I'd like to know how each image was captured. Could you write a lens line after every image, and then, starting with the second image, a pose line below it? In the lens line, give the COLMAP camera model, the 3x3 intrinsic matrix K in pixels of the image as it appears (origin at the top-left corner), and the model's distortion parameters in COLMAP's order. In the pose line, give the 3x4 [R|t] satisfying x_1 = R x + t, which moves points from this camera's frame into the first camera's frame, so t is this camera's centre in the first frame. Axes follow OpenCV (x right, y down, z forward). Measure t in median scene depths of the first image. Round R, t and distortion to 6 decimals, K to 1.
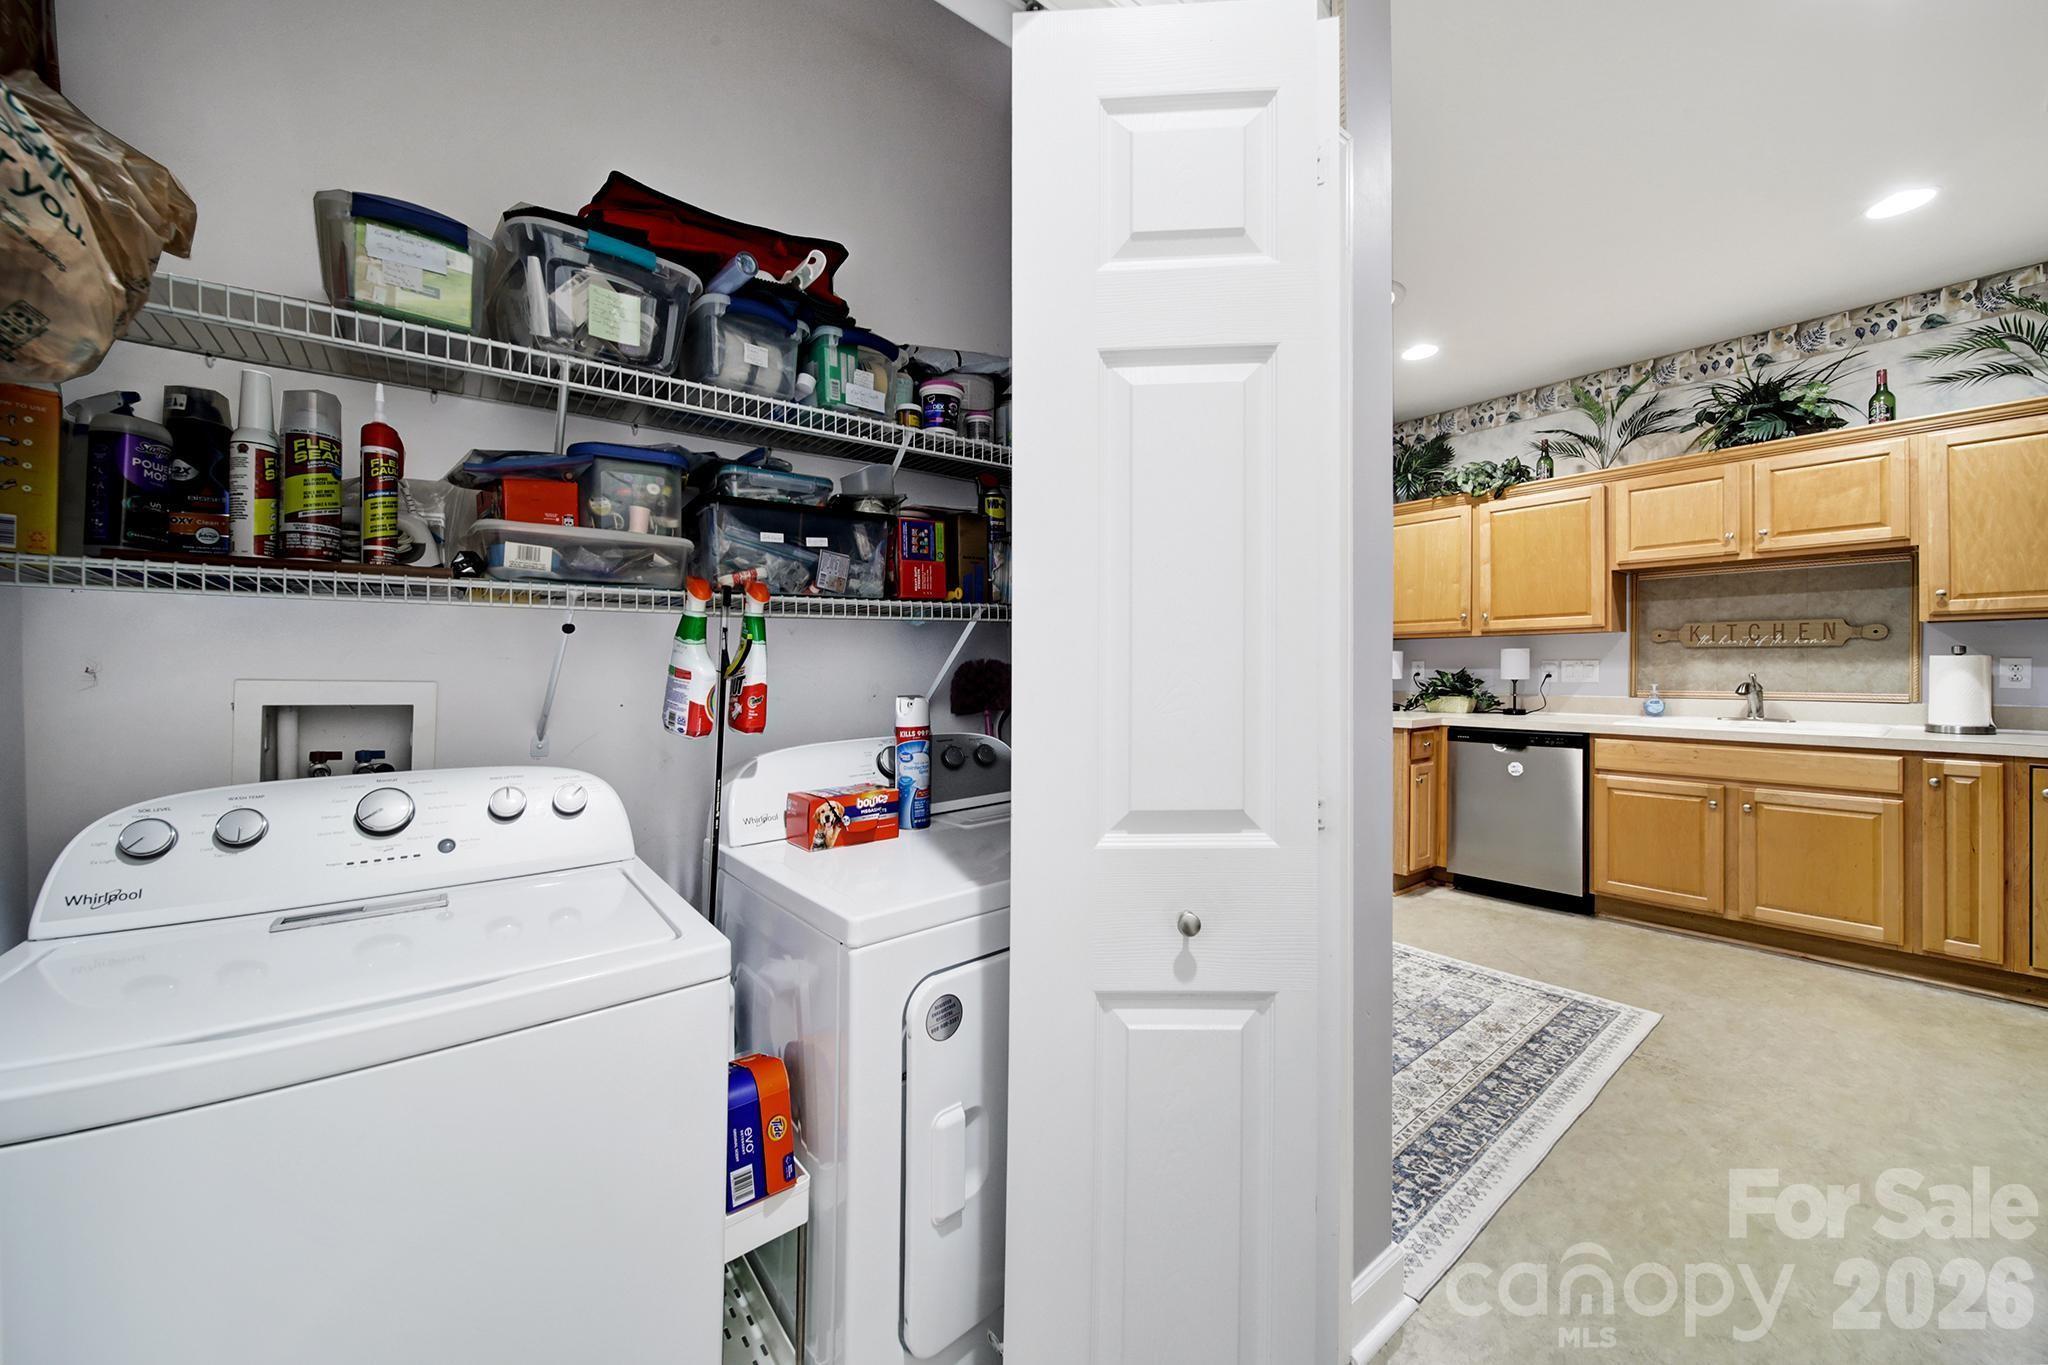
lens RADIAL K [[746.2, 0, 1027.7], [0, 746.2, 676.6], [0, 0, 1]] dist [0.002988, -0.001386]
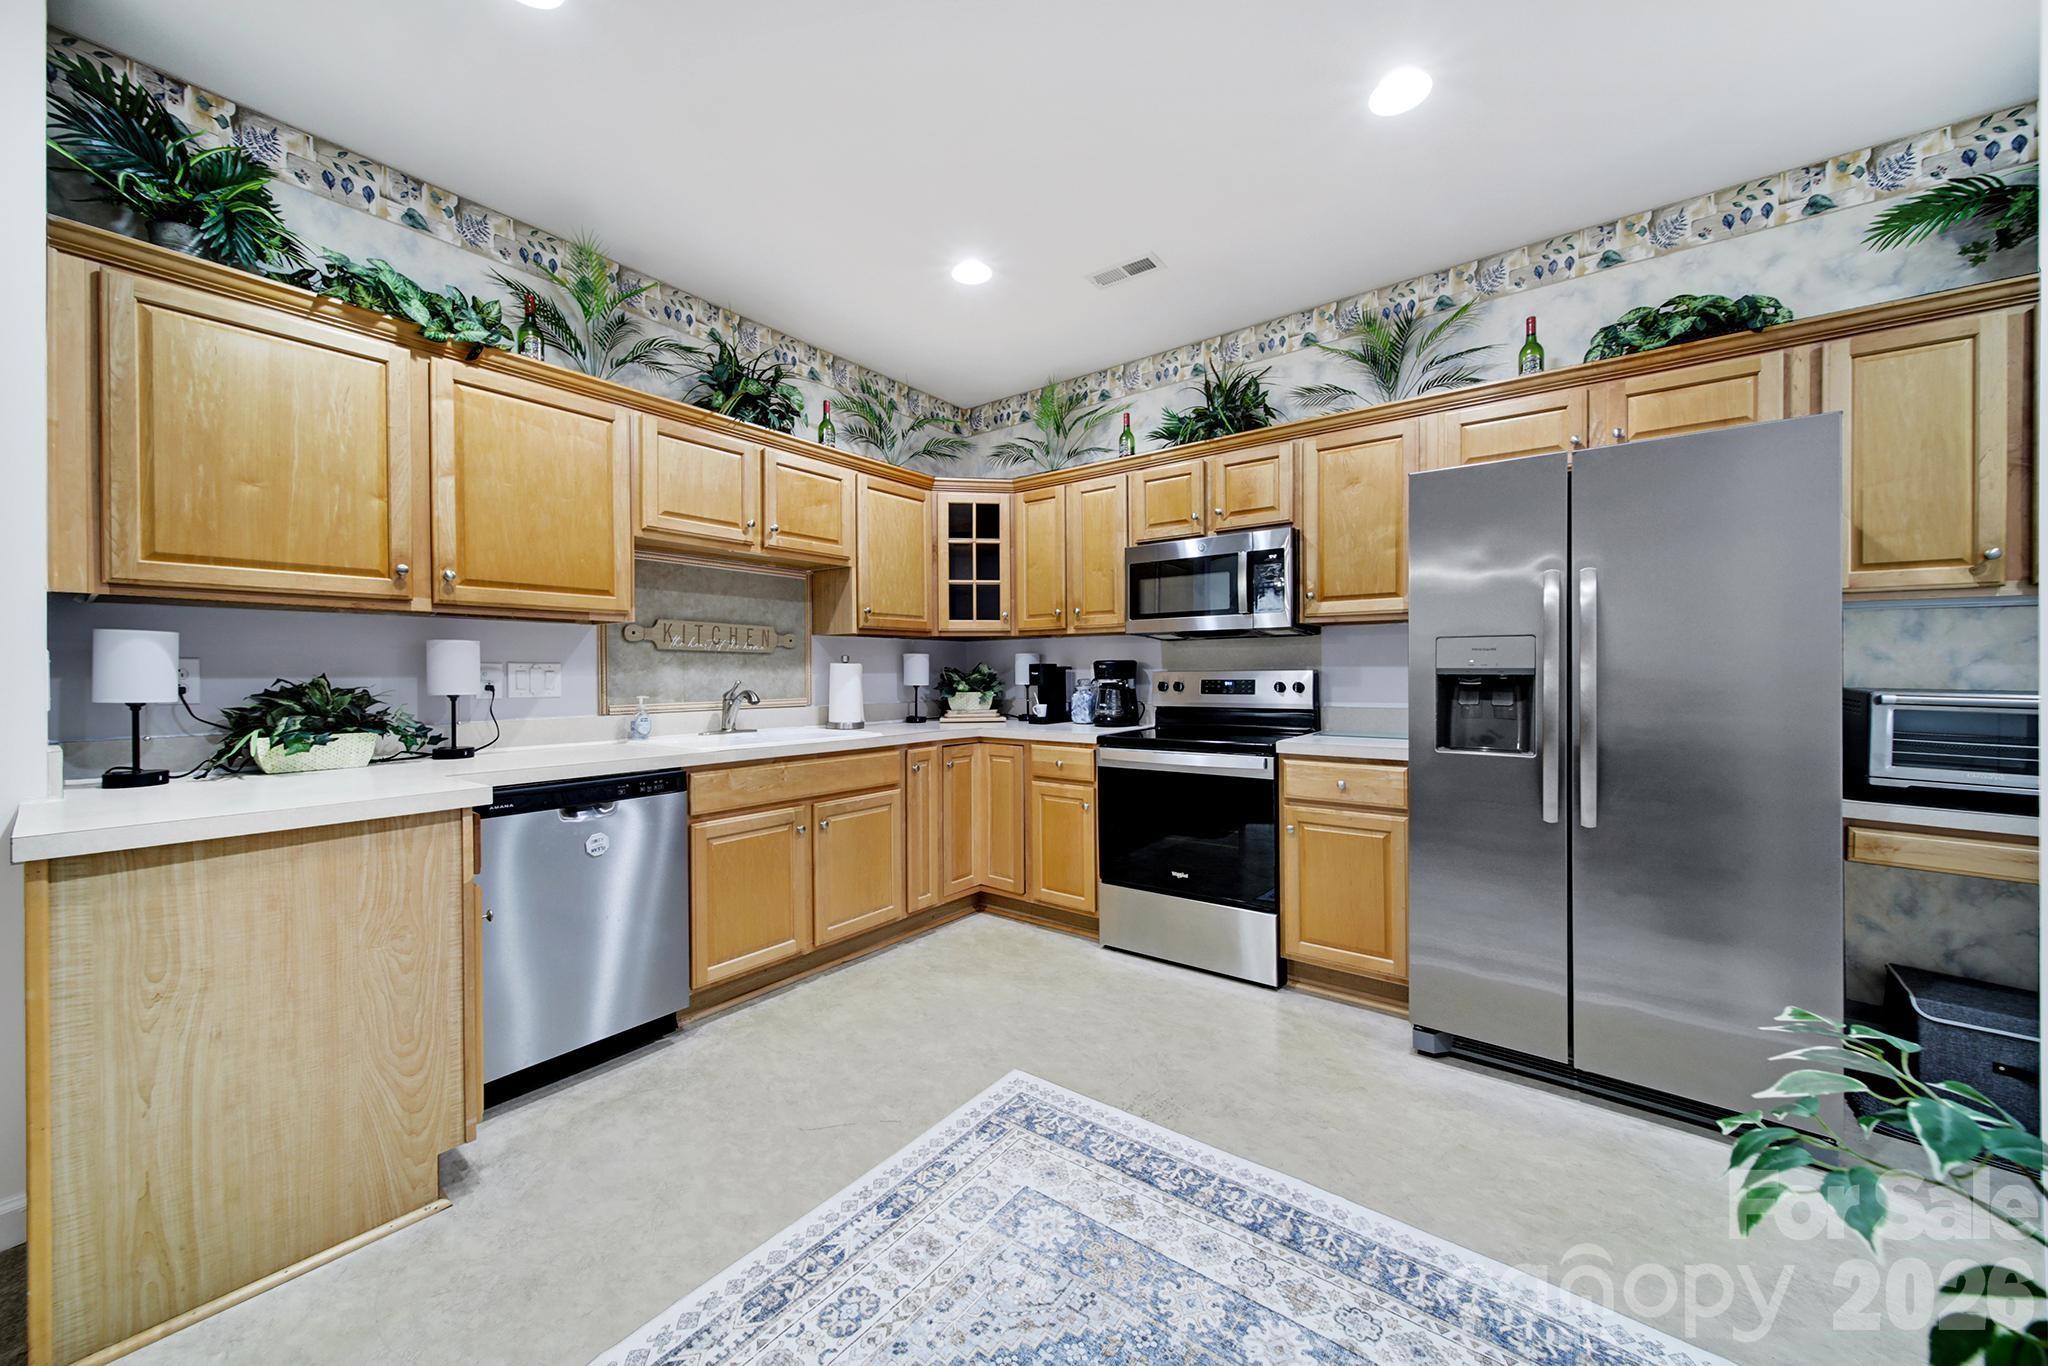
lens RADIAL K [[746.2, 0, 1013.1], [0, 746.2, 680.2], [0, 0, 1]] dist [0.002988, -0.001386]
pose [[-0.252226, -0.001700, 0.967667, 0.006845], [0.019216, 0.999792, 0.006765, -0.004268], [-0.967477, 0.020301, -0.252141, 0.983219]]
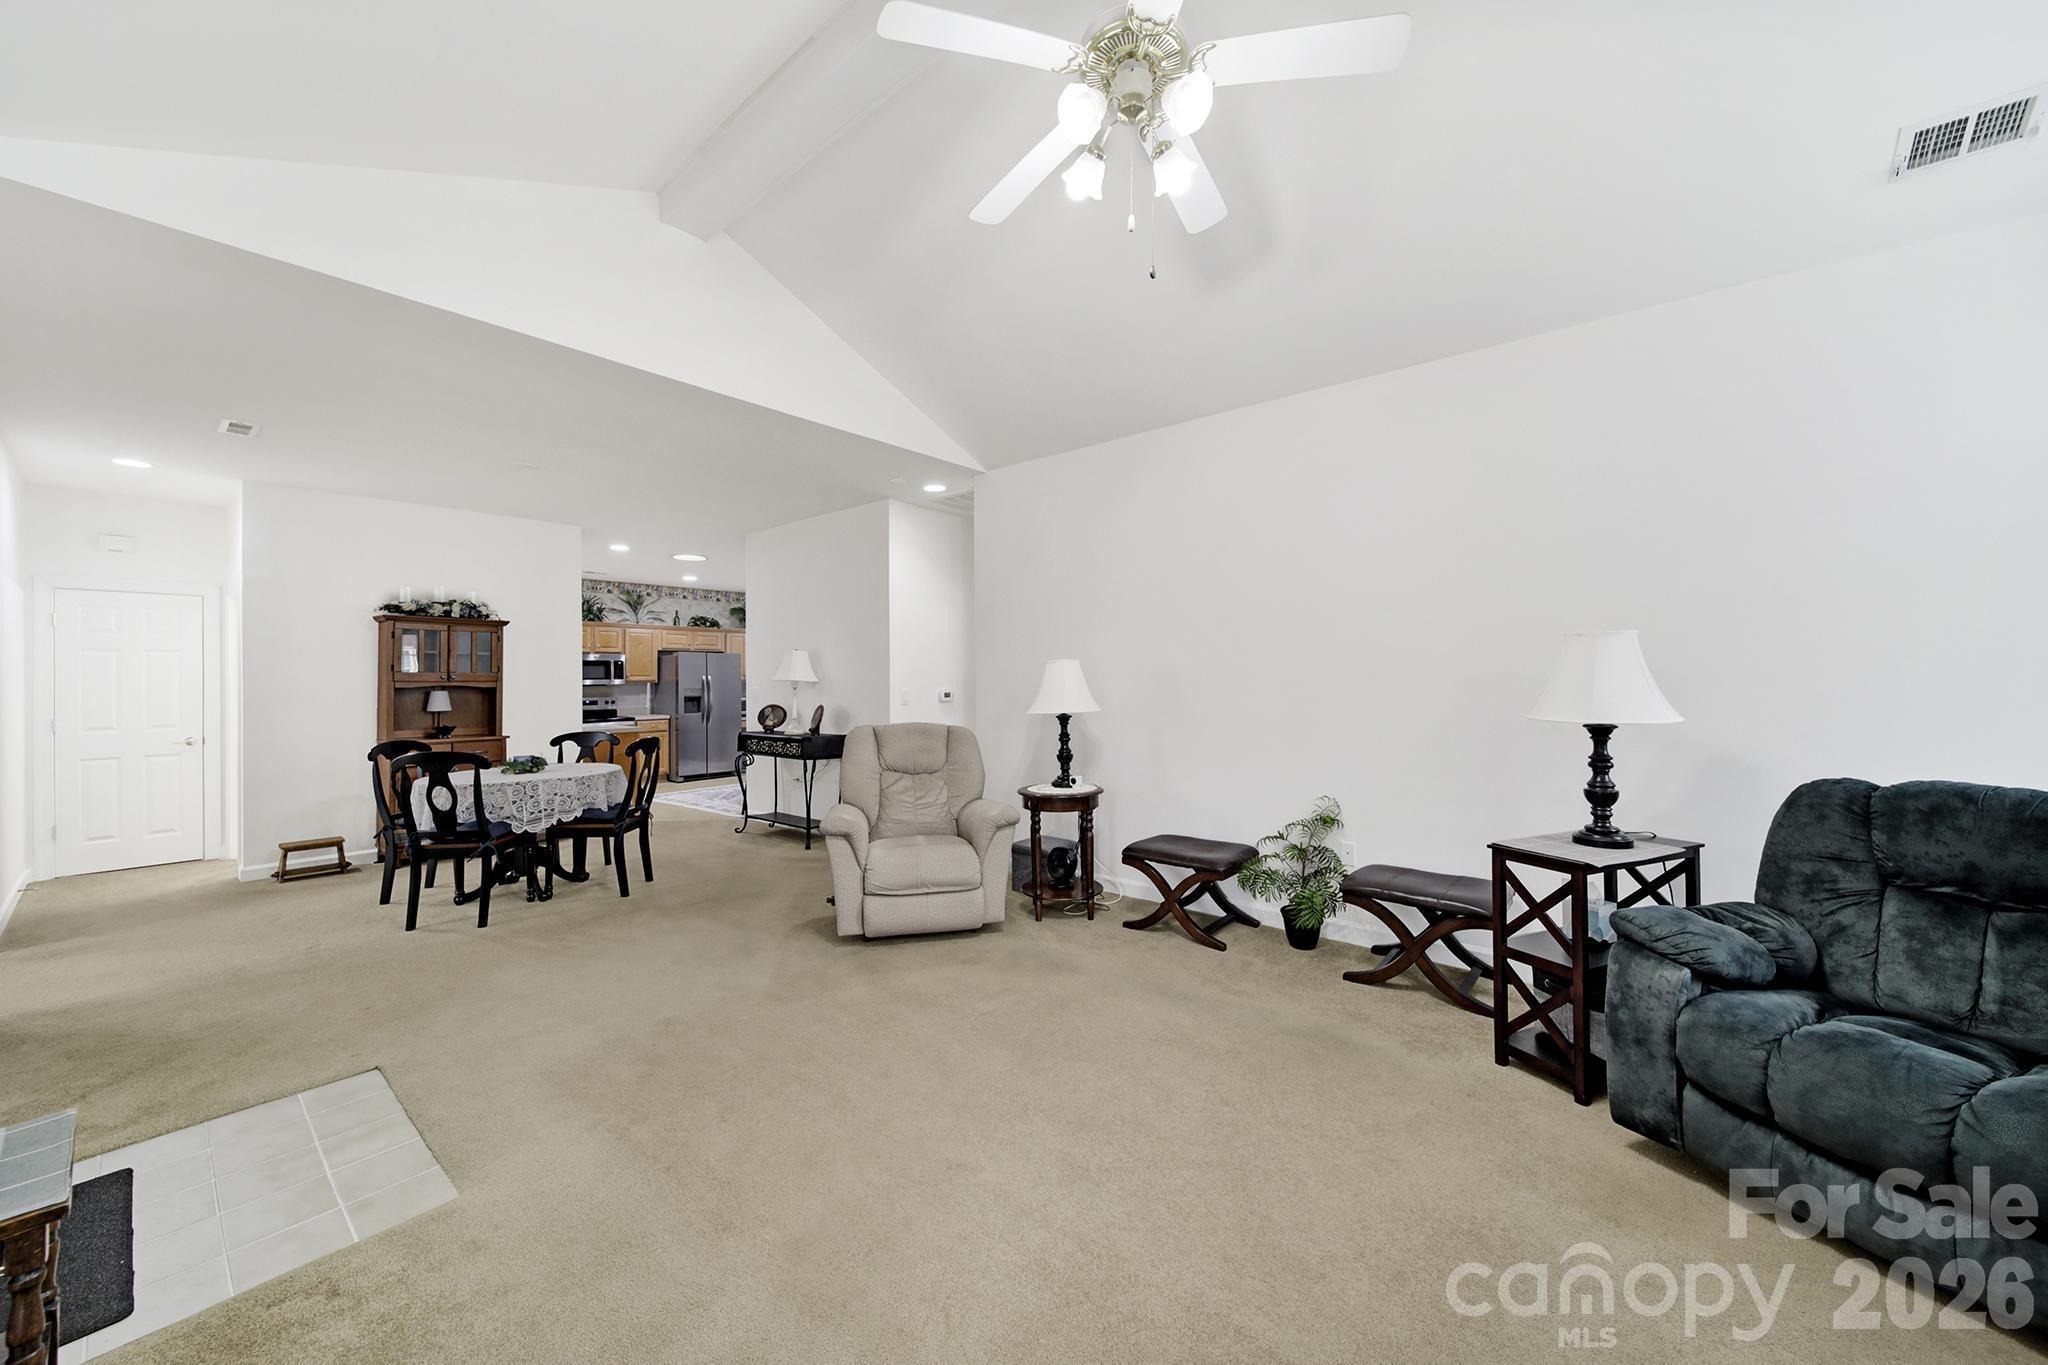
lens RADIAL K [[746.2, 0, 1013.4], [0, 746.2, 687.5], [0, 0, 1]] dist [0.002988, -0.001386]
pose [[-0.979933, 0.014120, -0.198825, -0.158590], [0.010691, 0.999775, 0.018309, -0.085254], [0.199039, 0.015816, -0.979864, 3.851061]]
